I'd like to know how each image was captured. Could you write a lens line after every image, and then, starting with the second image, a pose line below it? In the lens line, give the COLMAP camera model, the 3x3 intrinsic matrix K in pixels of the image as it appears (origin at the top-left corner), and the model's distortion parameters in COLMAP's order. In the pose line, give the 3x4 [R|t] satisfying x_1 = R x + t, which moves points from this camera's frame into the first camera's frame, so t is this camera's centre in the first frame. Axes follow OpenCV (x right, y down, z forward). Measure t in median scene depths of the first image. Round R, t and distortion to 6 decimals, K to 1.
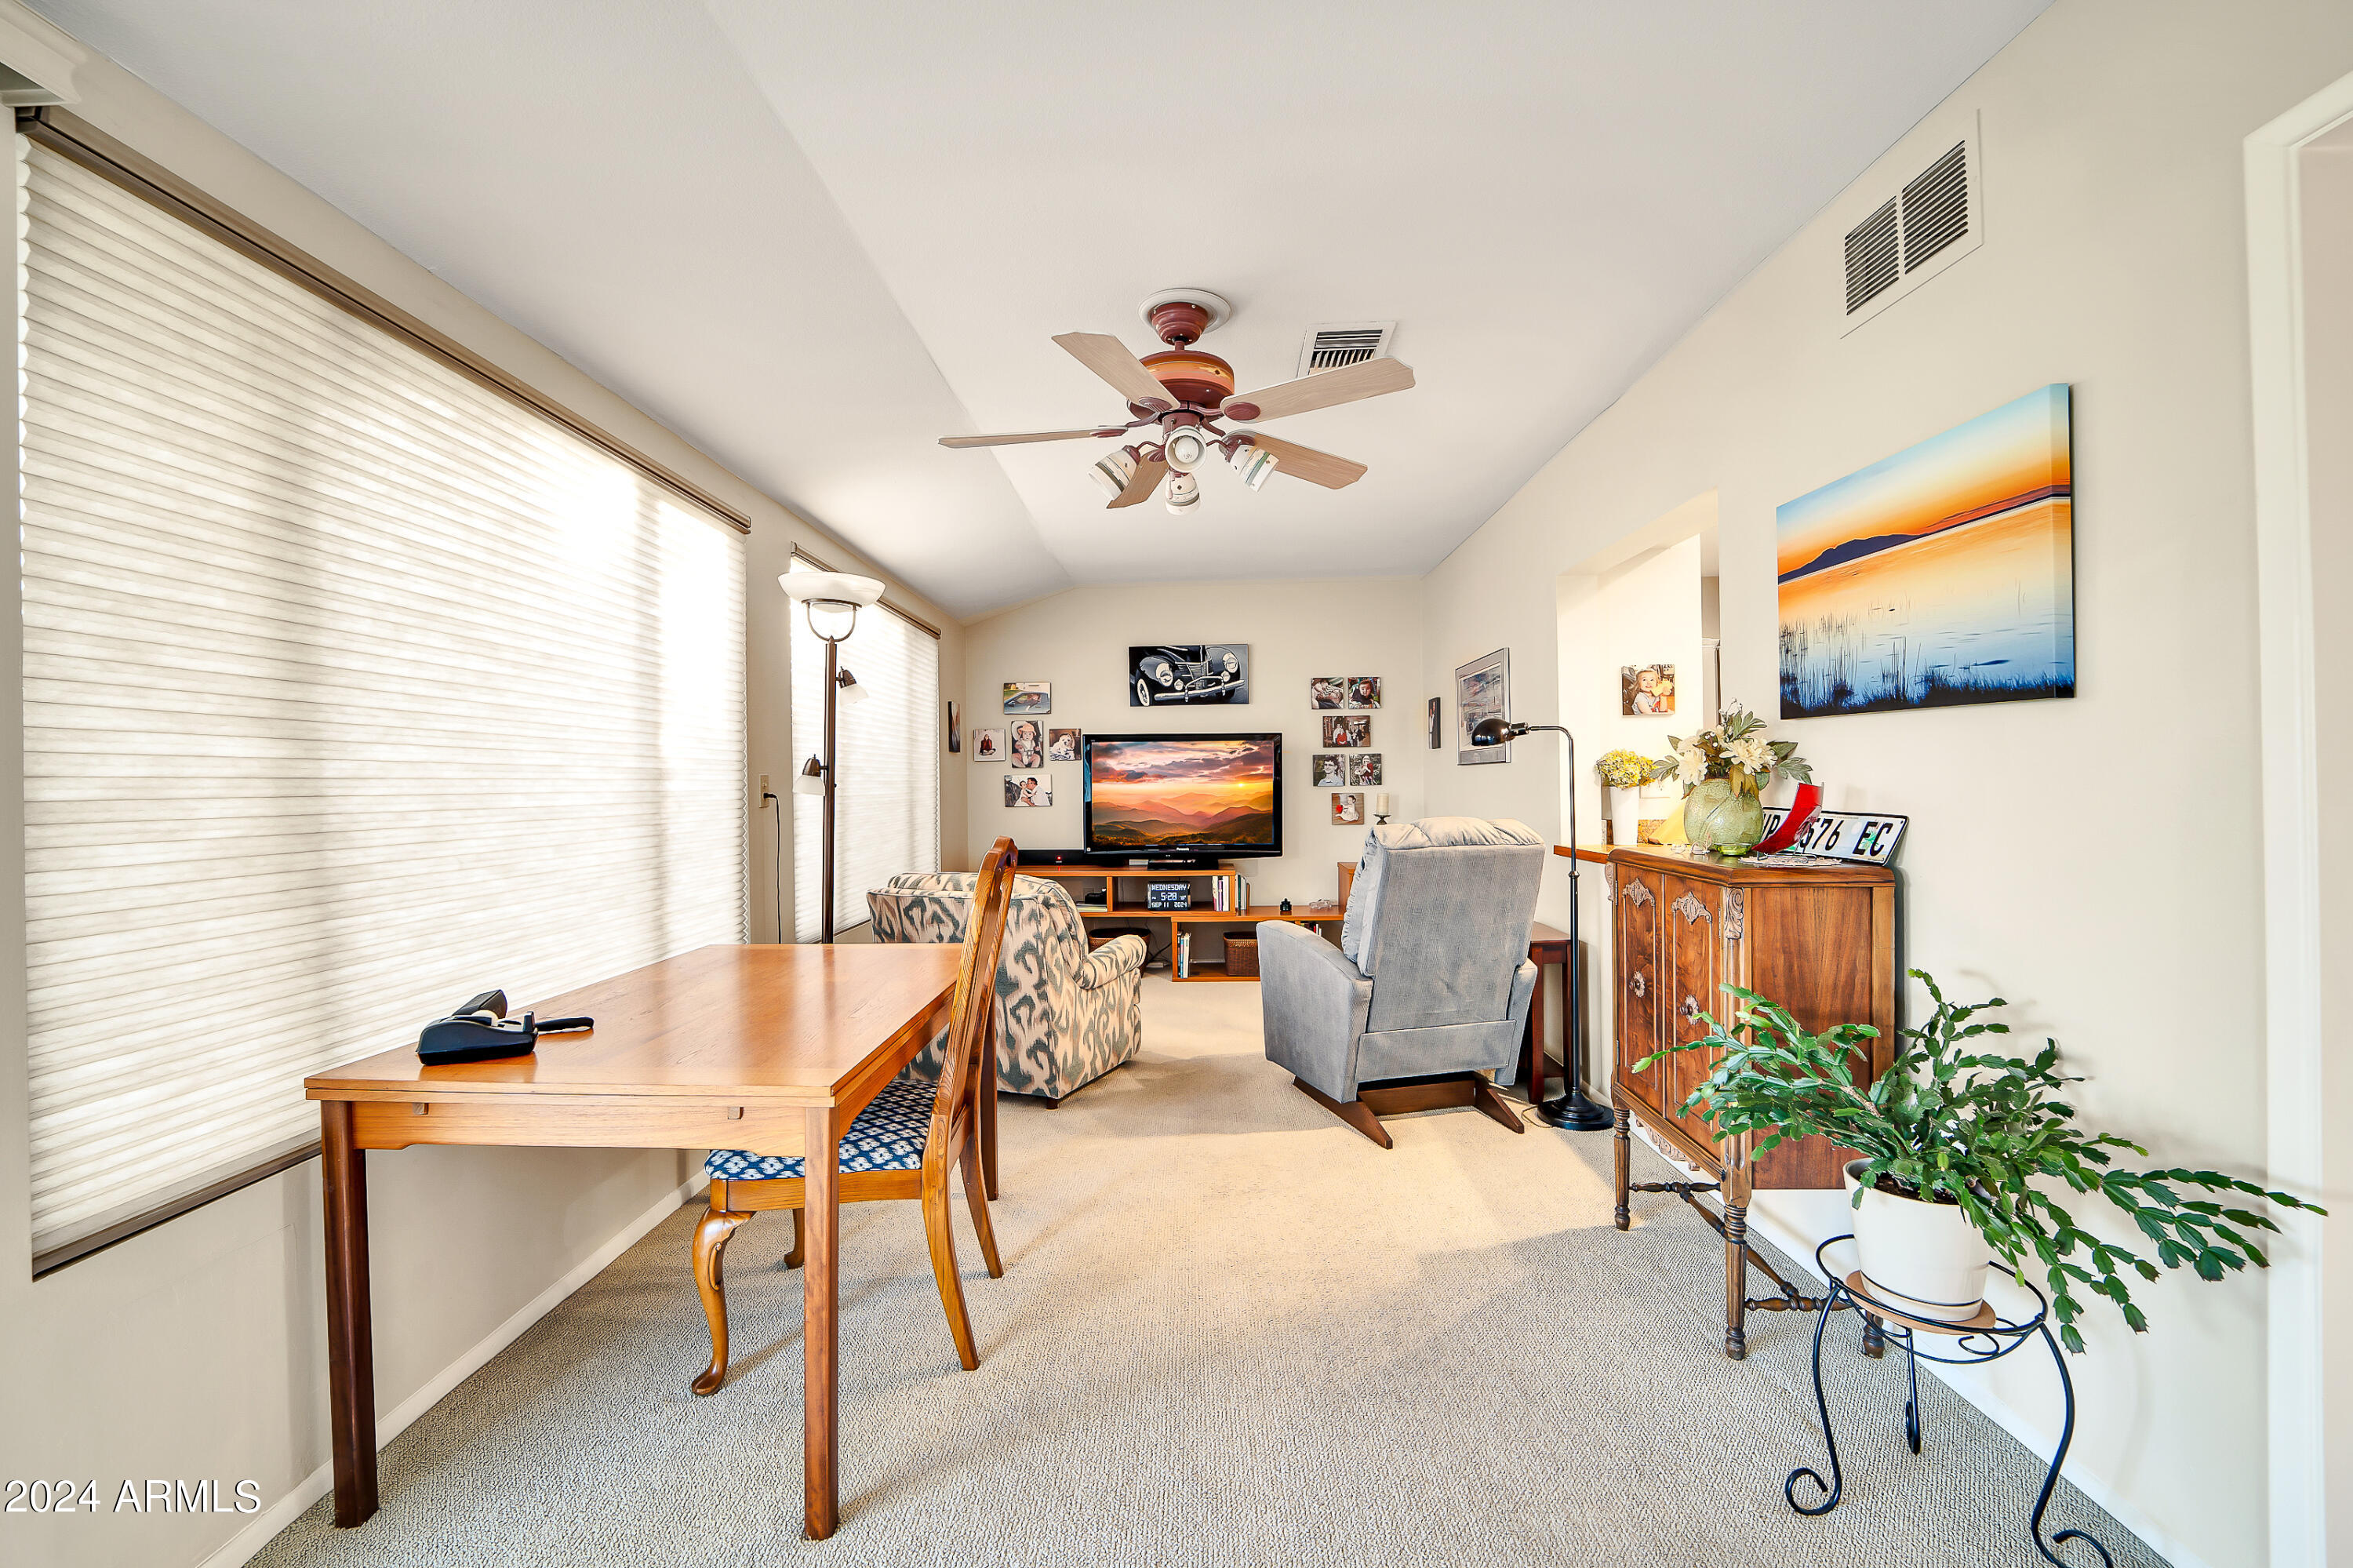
lens RADIAL K [[967.6, 0, 1168.9], [0, 967.6, 780.9], [0, 0, 1]] dist [-0.020938, 0.000165]
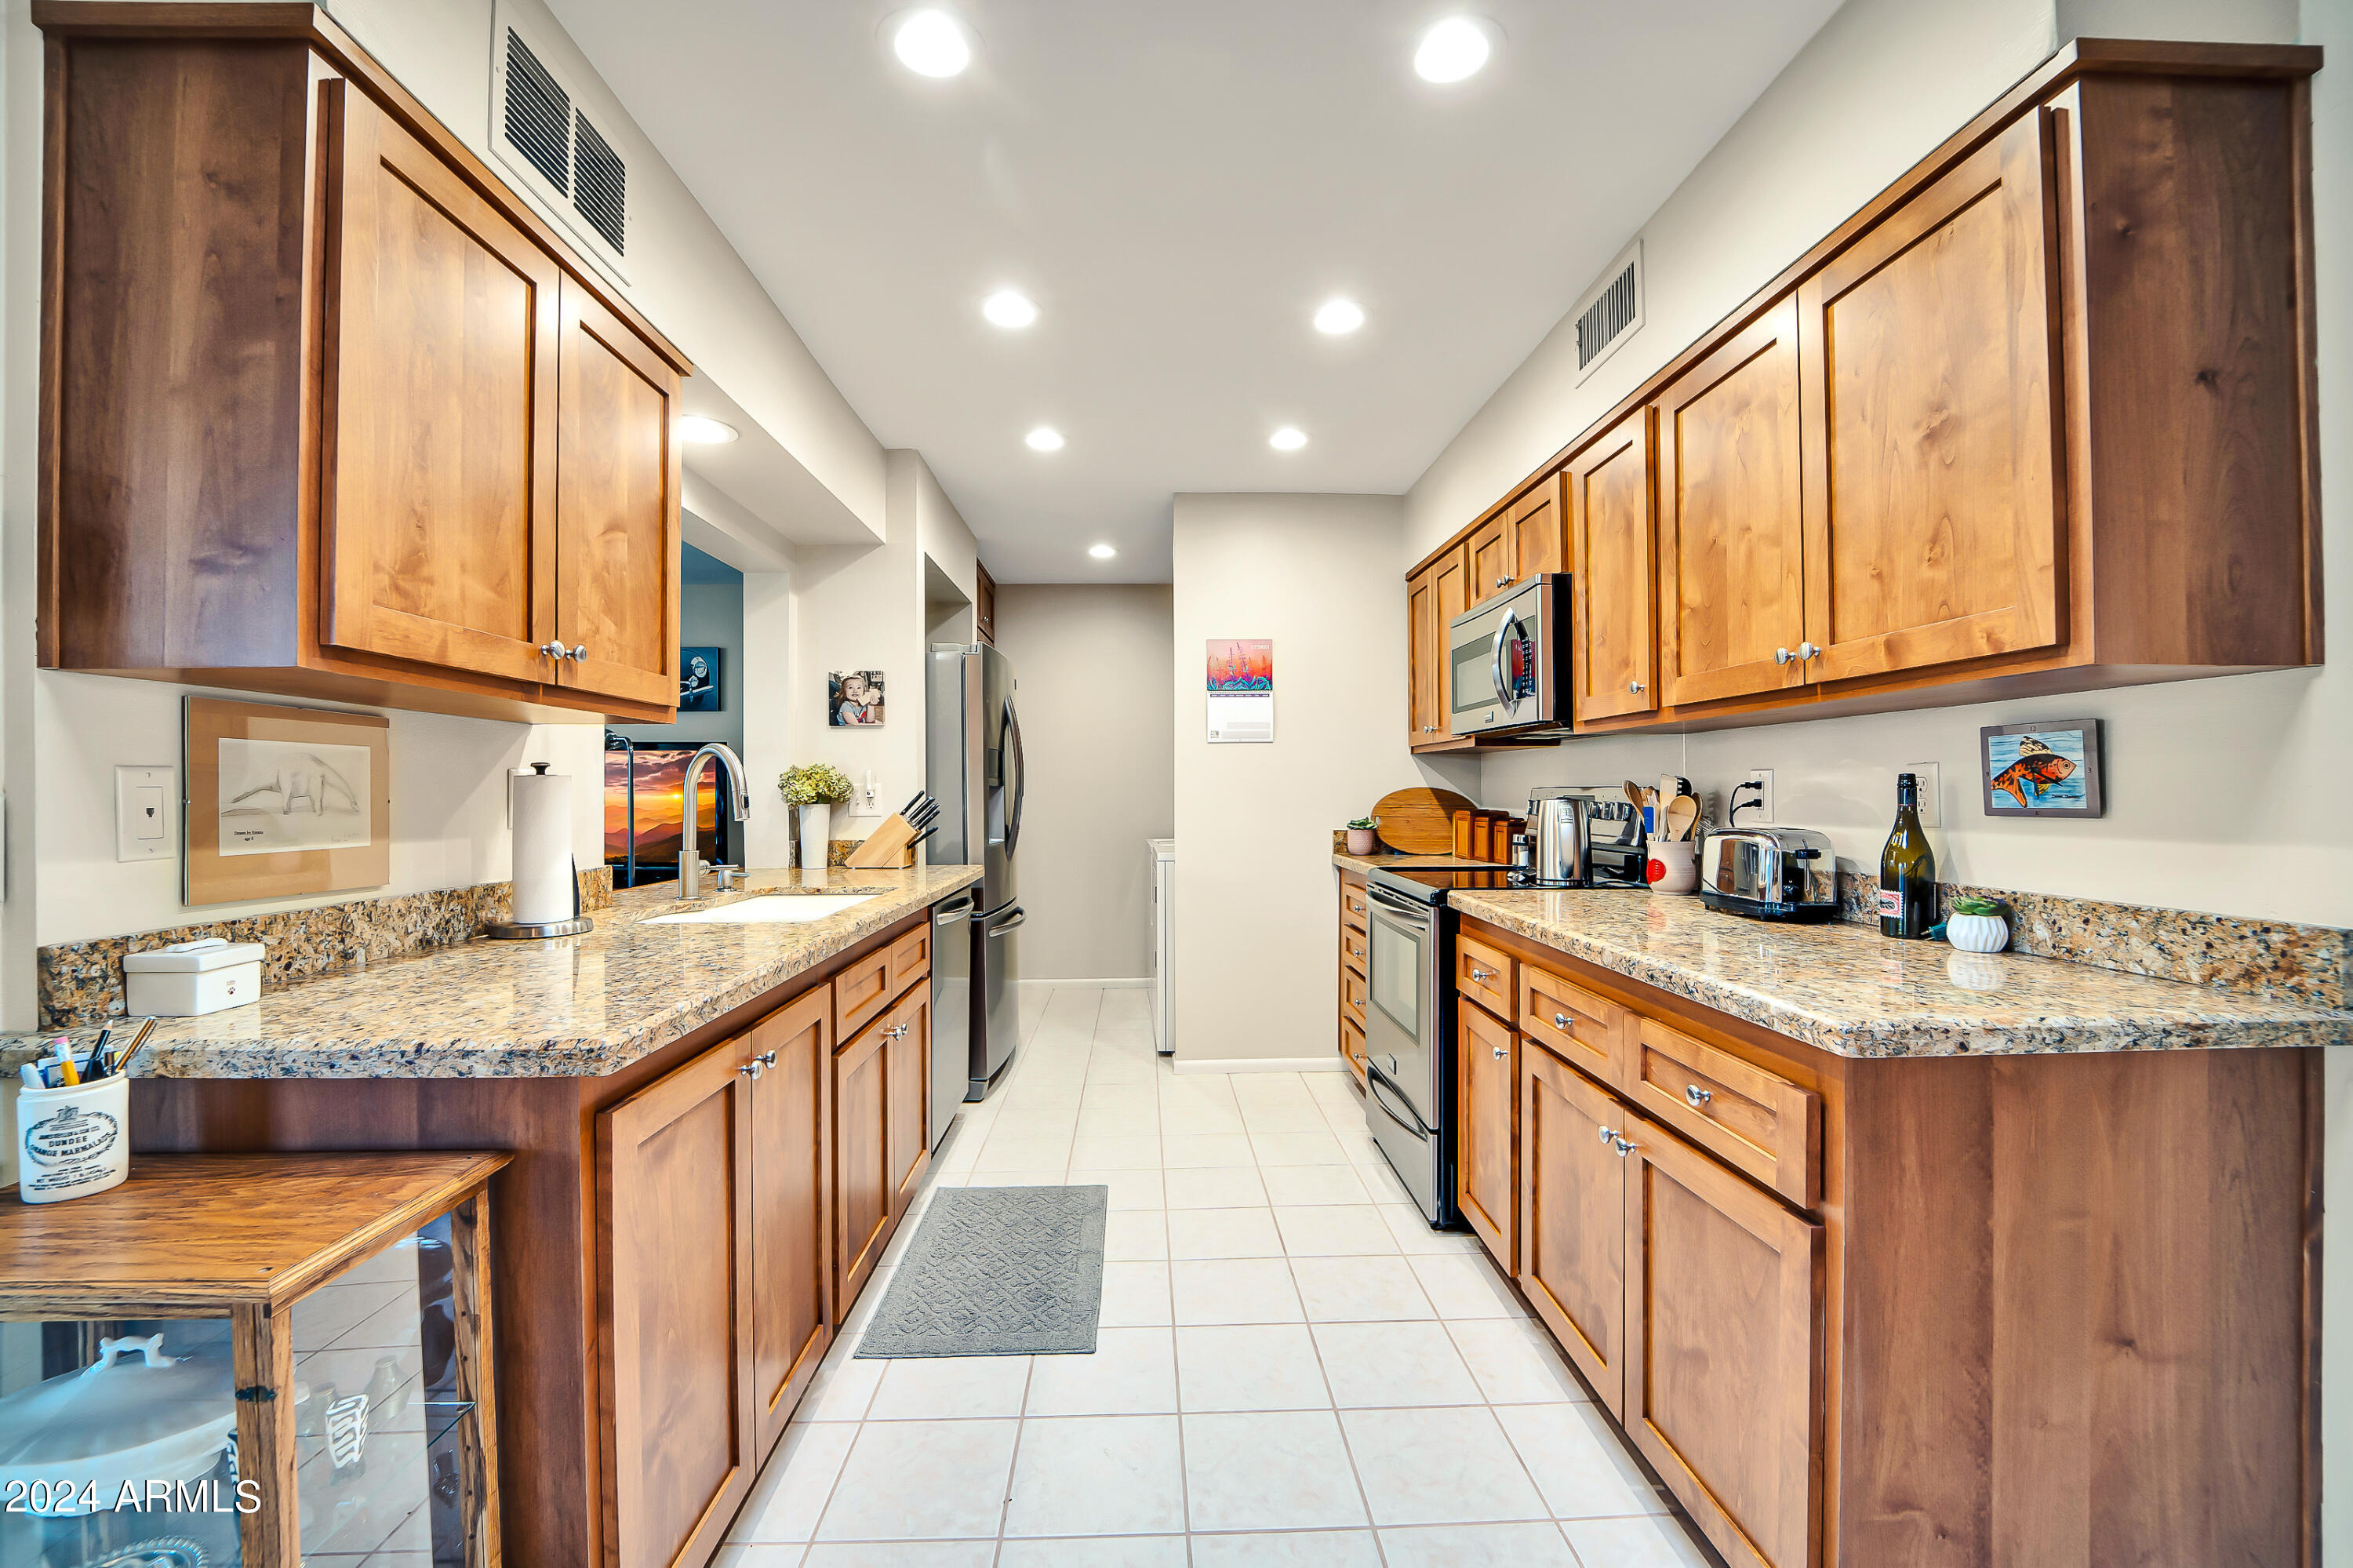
lens RADIAL K [[968.4, 0, 1180.3], [0, 968.4, 781.2], [0, 0, 1]] dist [-0.031319, -0.000148]
pose [[0.998576, 0.006343, 0.052972, 0.760946], [-0.005931, 0.999951, -0.007938, -0.009893], [-0.053020, 0.007612, 0.998564, 0.061894]]
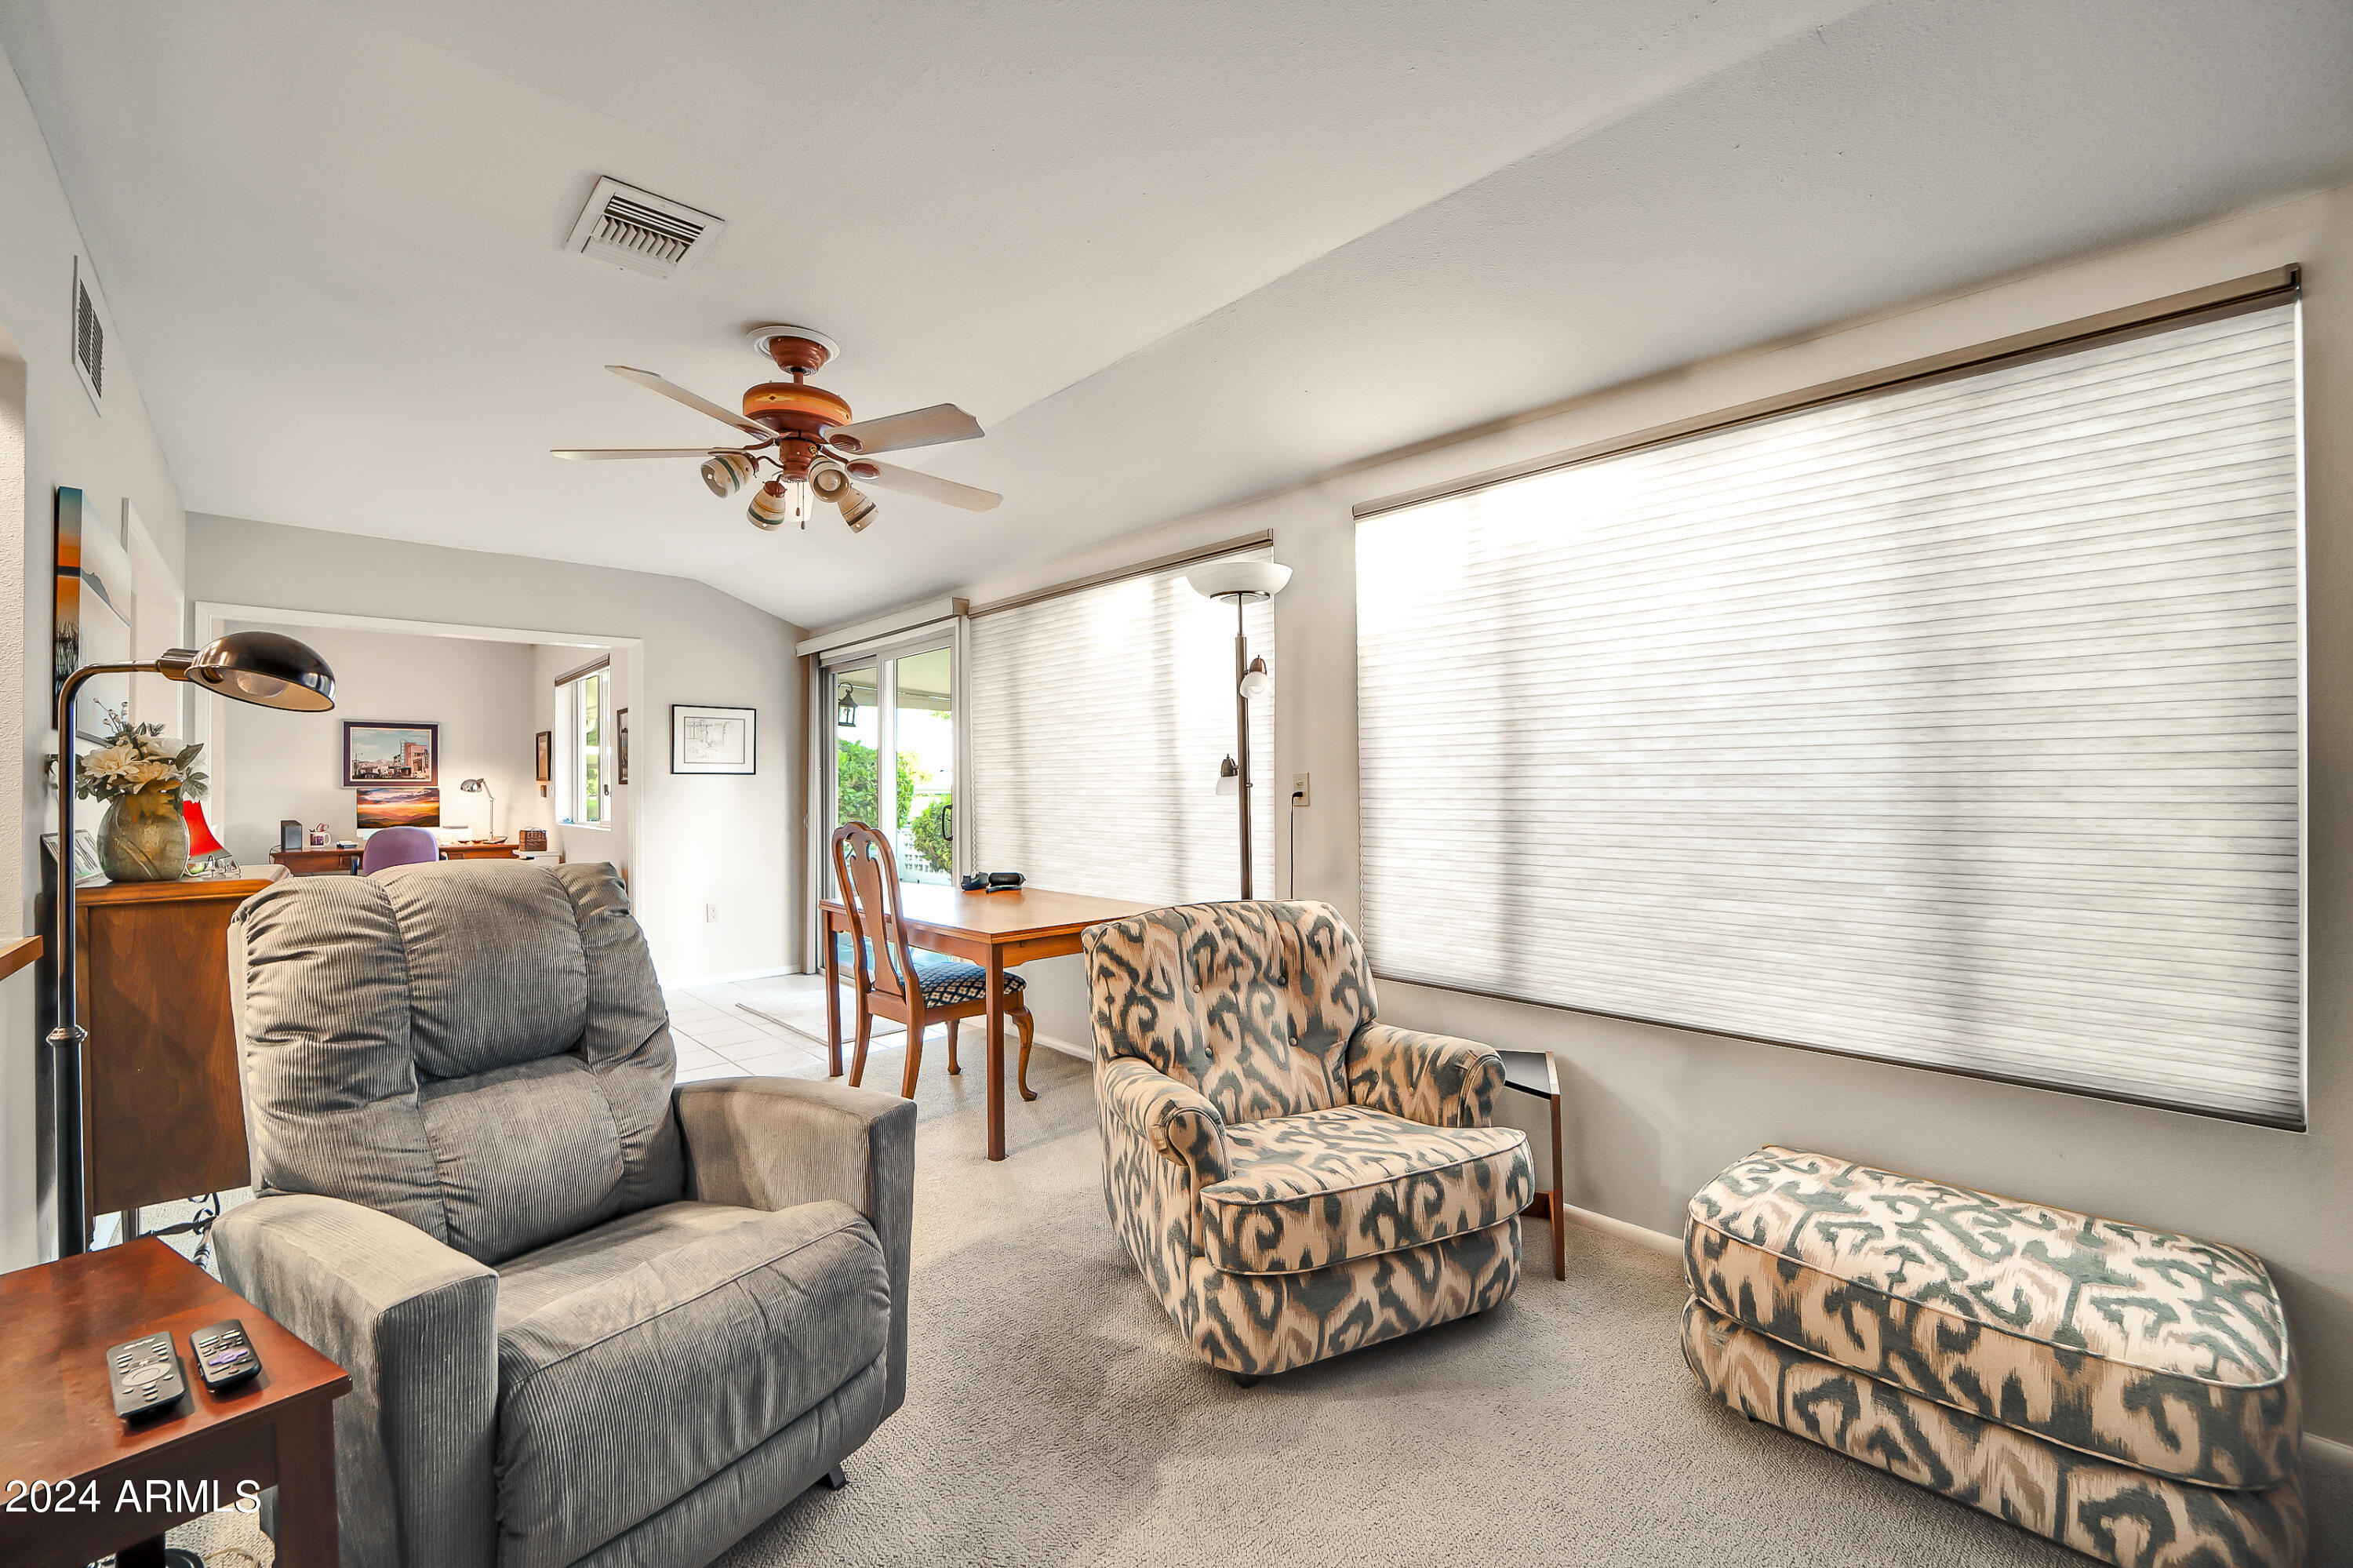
lens RADIAL K [[957.2, 0, 1176.5], [0, 957.2, 784.0], [0, 0, 1]] dist [-0.023038, -0.000169]
pose [[-0.705825, 0.002633, -0.708381, 0.307829], [0.007460, 0.999965, -0.003717, 0.006862], [0.708347, -0.007908, -0.705820, 1.351693]]
